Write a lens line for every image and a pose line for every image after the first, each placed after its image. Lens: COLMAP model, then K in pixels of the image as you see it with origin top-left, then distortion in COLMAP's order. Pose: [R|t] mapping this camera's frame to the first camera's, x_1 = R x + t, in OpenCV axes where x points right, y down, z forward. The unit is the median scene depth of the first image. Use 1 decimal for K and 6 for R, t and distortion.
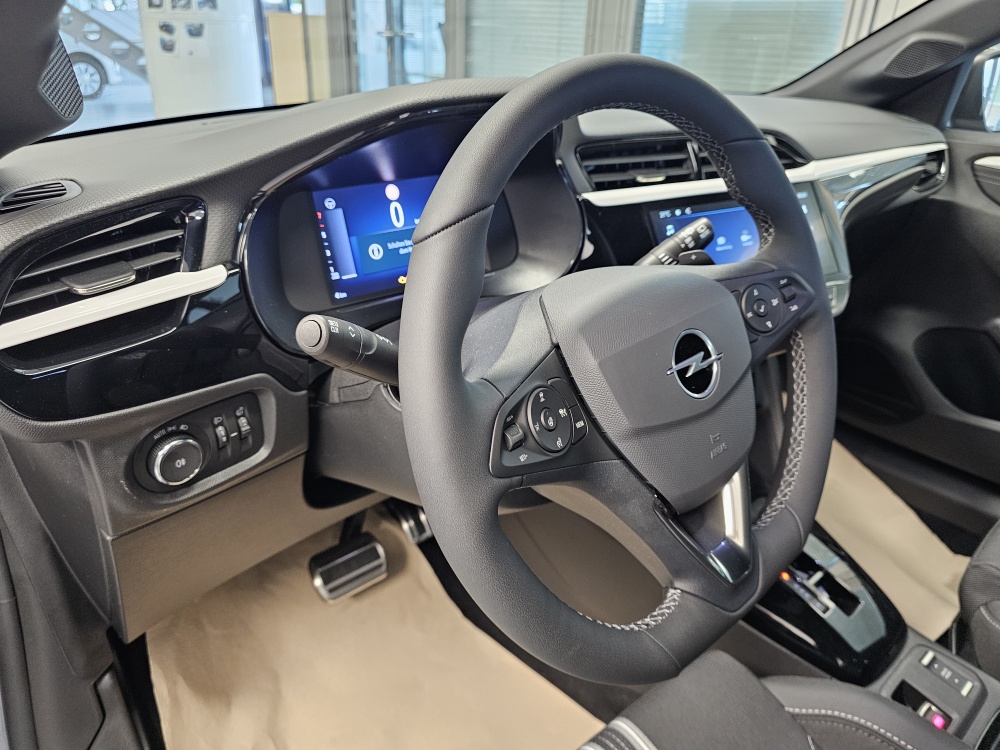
lens RADIAL K [[684.9, 0, 500.0], [0, 684.9, 375.0], [0, 0, 1]] dist [0.018405, -0.041420]
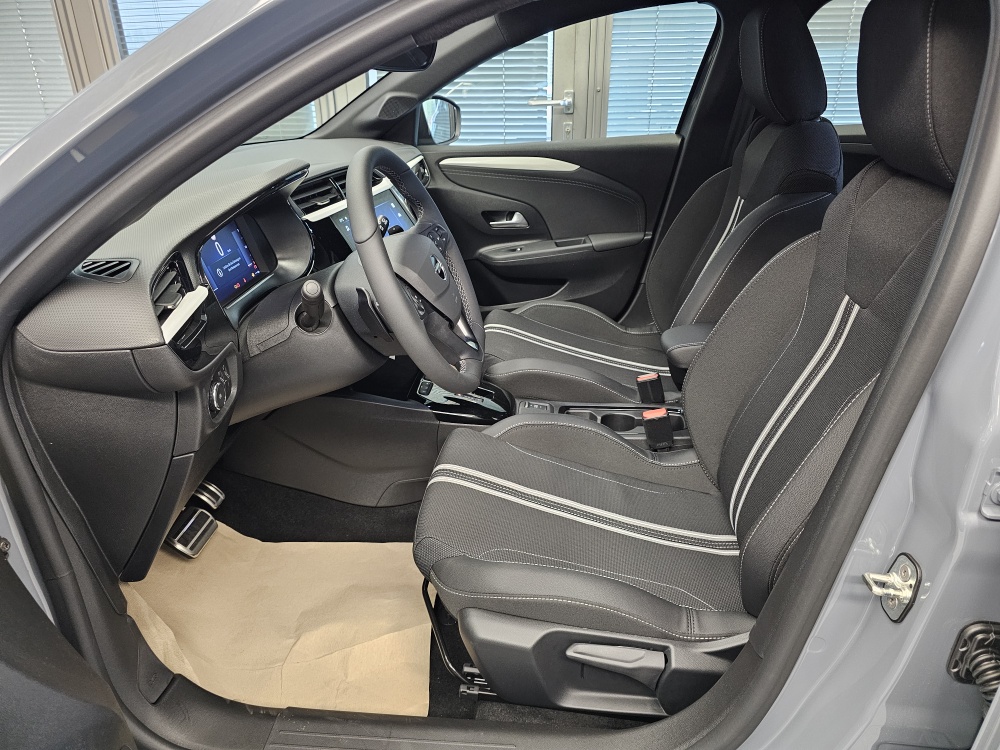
lens RADIAL K [[668.8, 0, 505.6], [0, 668.8, 380.8], [0, 0, 1]] dist [0.016767, -0.032963]
pose [[0.703873, -0.336681, 0.625467, -0.745704], [0.340816, 0.932634, 0.118485, 0.097095], [-0.623223, 0.129771, 0.771202, -0.583207]]
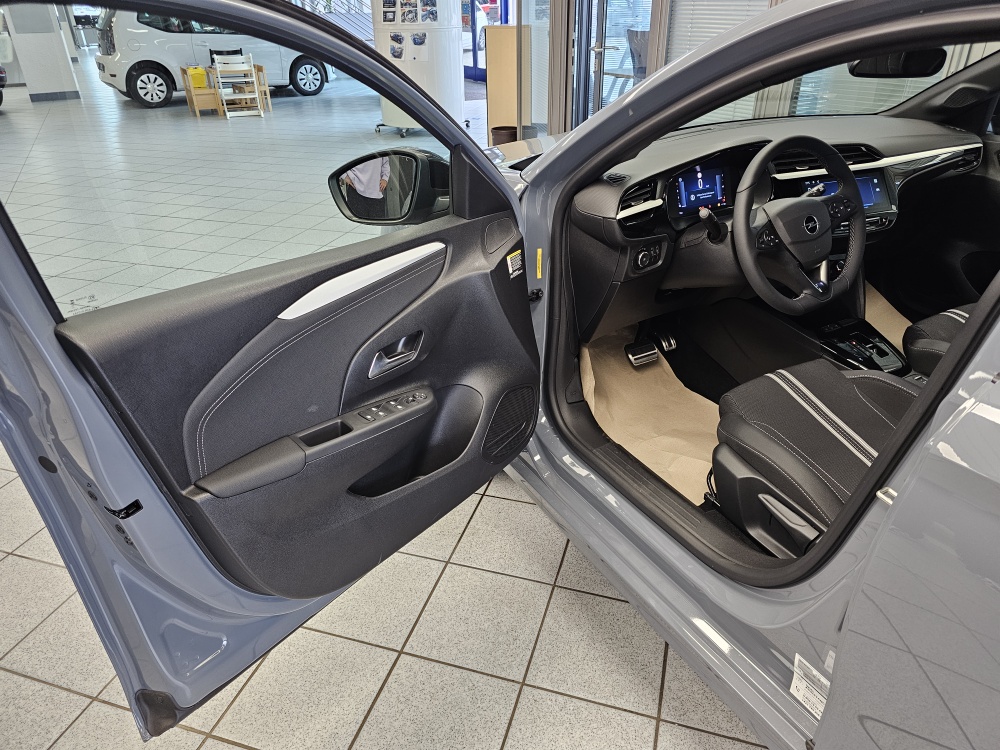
lens RADIAL K [[668.8, 0, 505.6], [0, 668.8, 380.8], [0, 0, 1]] dist [0.016767, -0.032963]
pose [[0.980094, 0.047762, -0.192704, -0.344255], [-0.039256, 0.998089, 0.047721, 0.425773], [0.194615, -0.039206, 0.980096, -1.688933]]
